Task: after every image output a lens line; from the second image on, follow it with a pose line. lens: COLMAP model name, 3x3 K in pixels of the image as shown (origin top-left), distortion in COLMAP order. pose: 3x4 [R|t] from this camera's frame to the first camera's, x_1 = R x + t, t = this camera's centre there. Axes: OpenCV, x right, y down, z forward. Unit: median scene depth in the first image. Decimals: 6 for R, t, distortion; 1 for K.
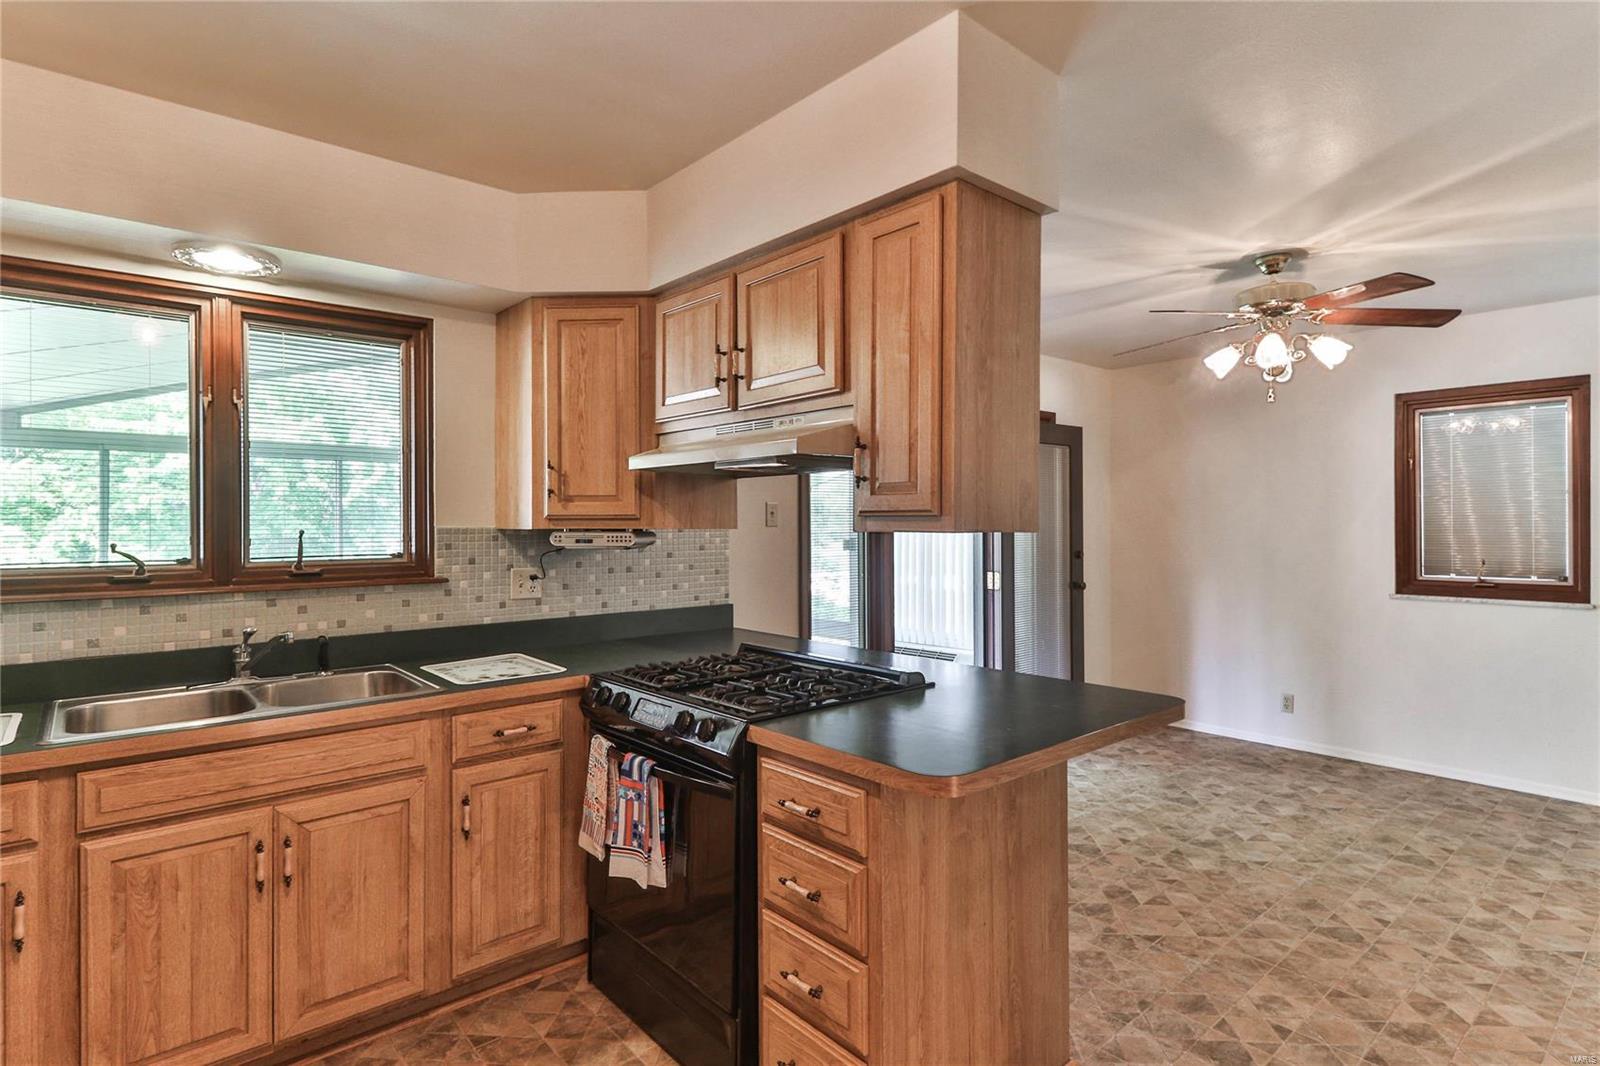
lens RADIAL K [[816.0, 0, 799.2], [0, 816.0, 521.8], [0, 0, 1]] dist [0.031212, -0.018838]
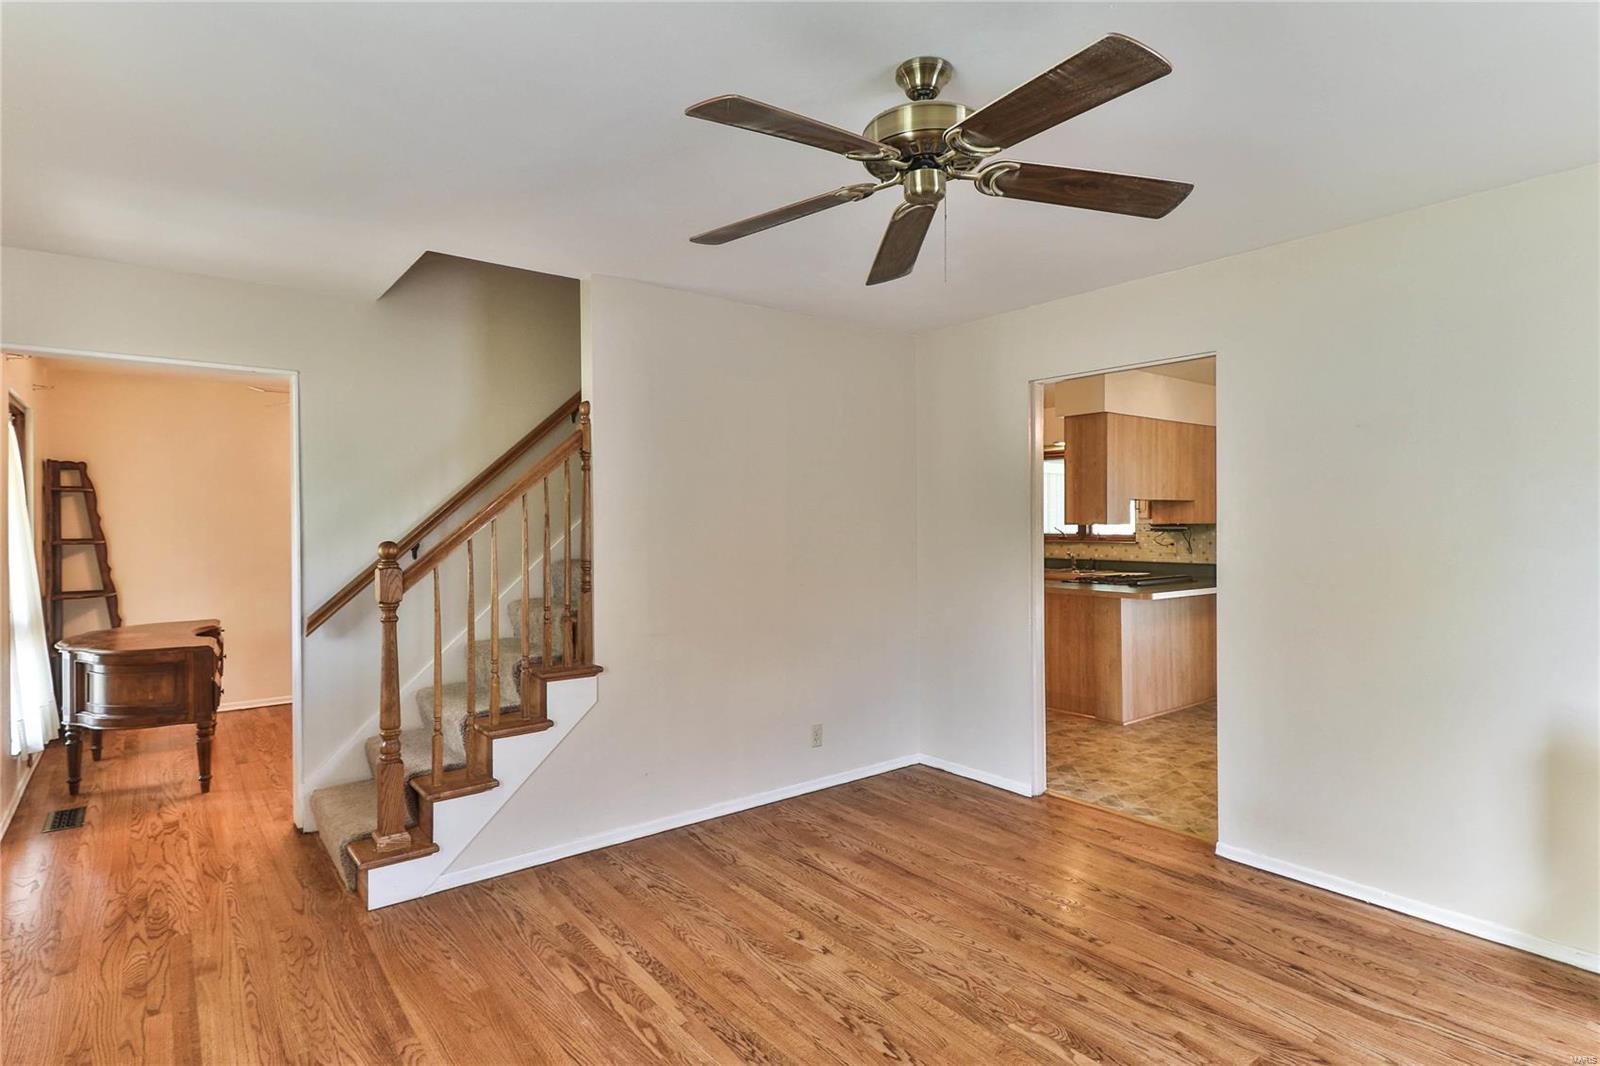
lens RADIAL K [[816.0, 0, 799.2], [0, 816.0, 521.8], [0, 0, 1]] dist [0.031212, -0.018838]
pose [[-0.057386, 0.003677, -0.998345, 2.705784], [0.004569, 0.999984, 0.003421, -0.011042], [0.998342, -0.004366, -0.057402, 0.094749]]
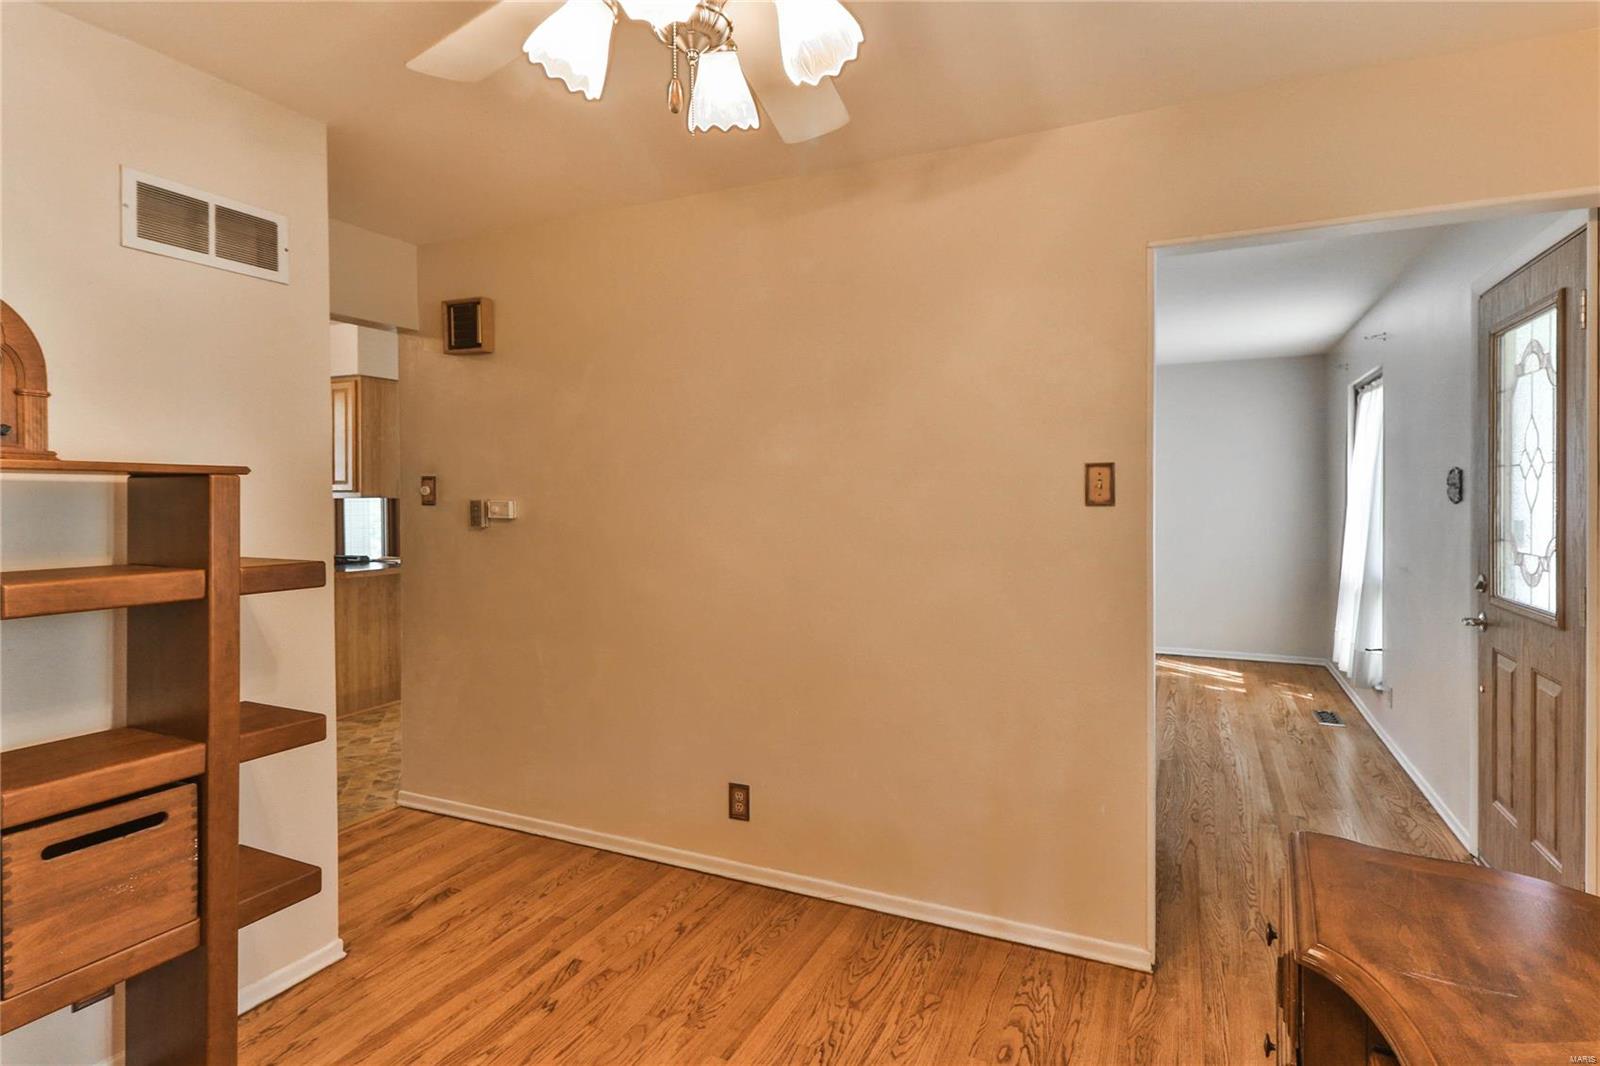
lens RADIAL K [[816.0, 0, 799.2], [0, 816.0, 521.8], [0, 0, 1]] dist [0.031212, -0.018838]
pose [[0.917530, -0.009251, 0.397558, 0.347868], [-0.000871, 0.999680, 0.025272, 0.017610], [-0.397665, -0.023534, 0.917229, -1.729466]]
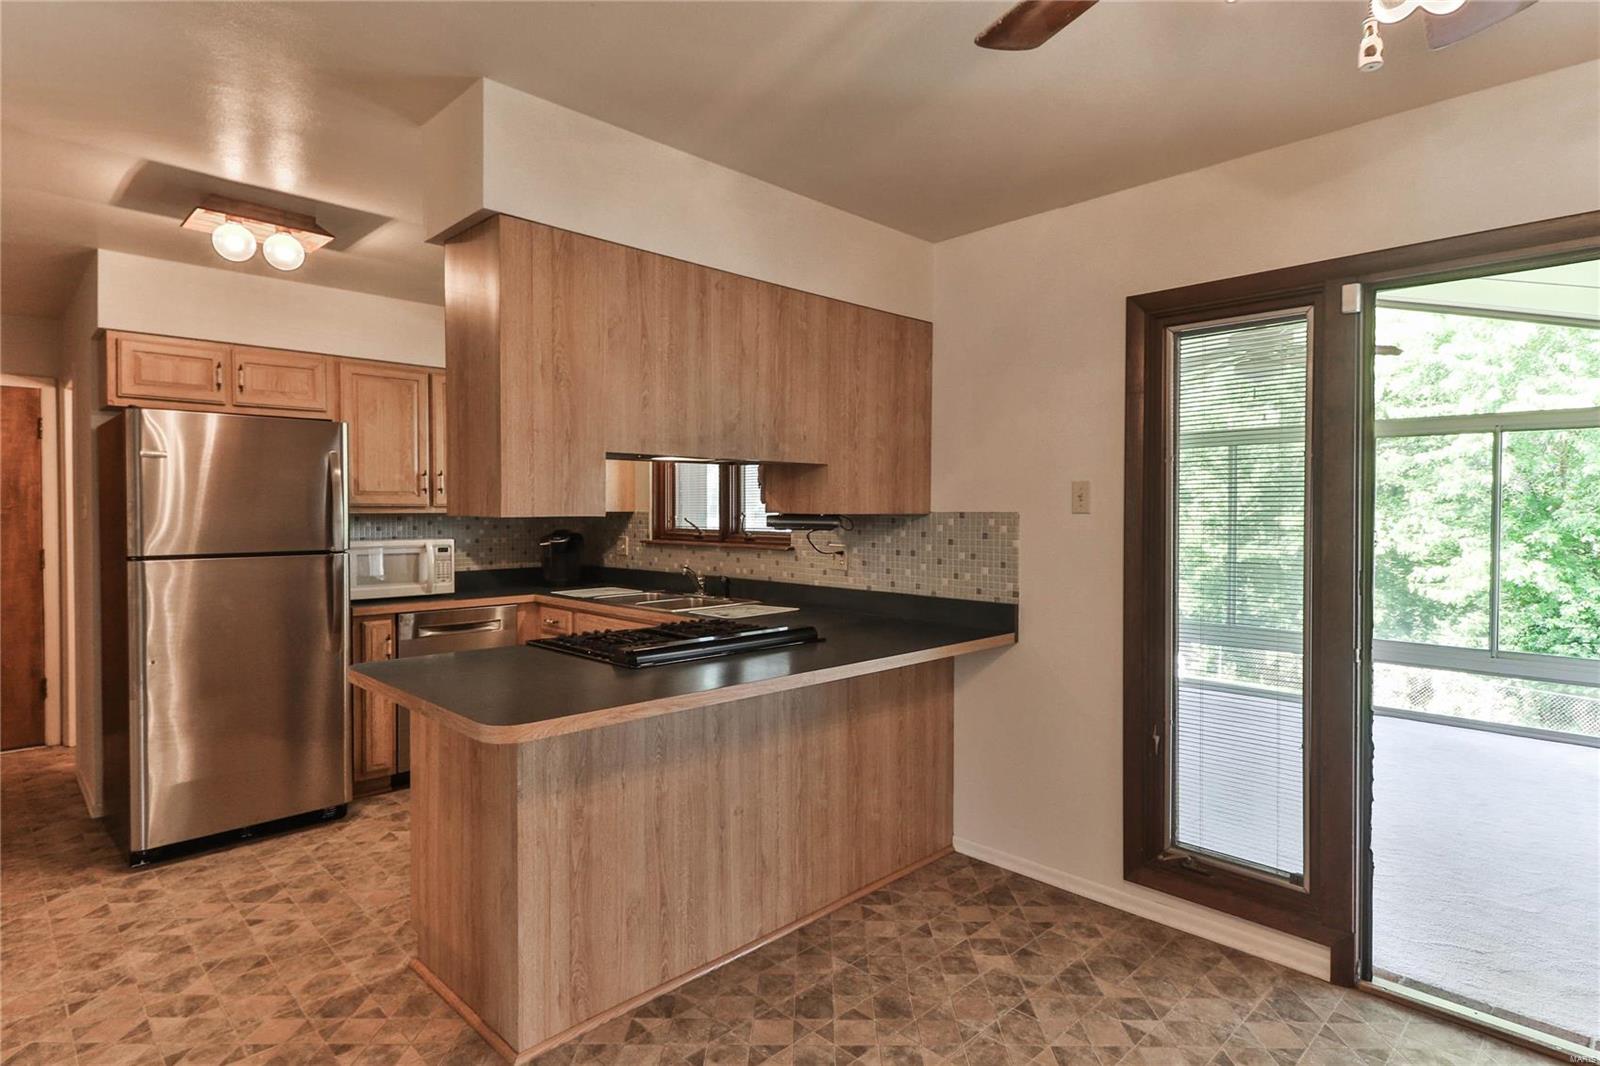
lens RADIAL K [[859.1, 0, 778.6], [0, 859.1, 524.3], [0, 0, 1]] dist [0.030533, -0.021048]
pose [[0.042075, 0.021163, -0.998890, 1.229457], [-0.000390, 0.999776, 0.021165, -0.001496], [0.999114, -0.000501, 0.042074, 1.114822]]
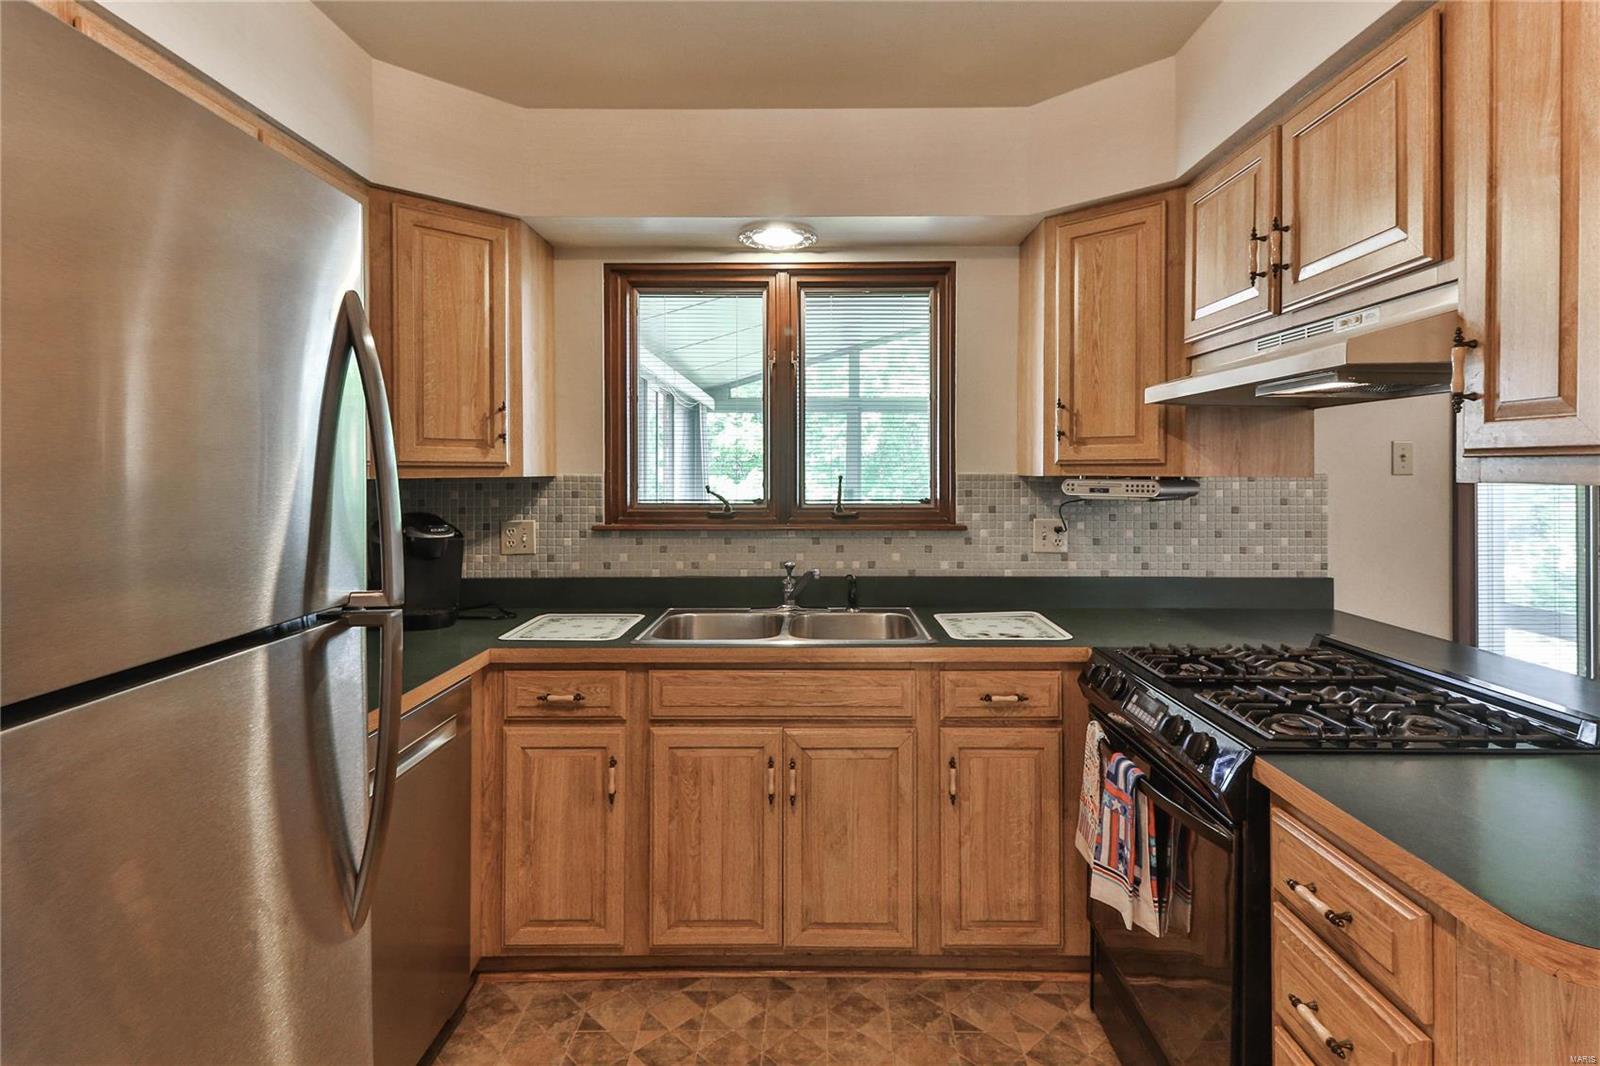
lens RADIAL K [[834.7, 0, 813.4], [0, 834.7, 470.2], [0, 0, 1]] dist [0.015226, -0.001982]
pose [[0.752776, 0.001604, -0.658274, 0.102886], [-0.001245, 0.999999, 0.001013, 0.002355], [0.658275, 0.000057, 0.752777, 0.166557]]
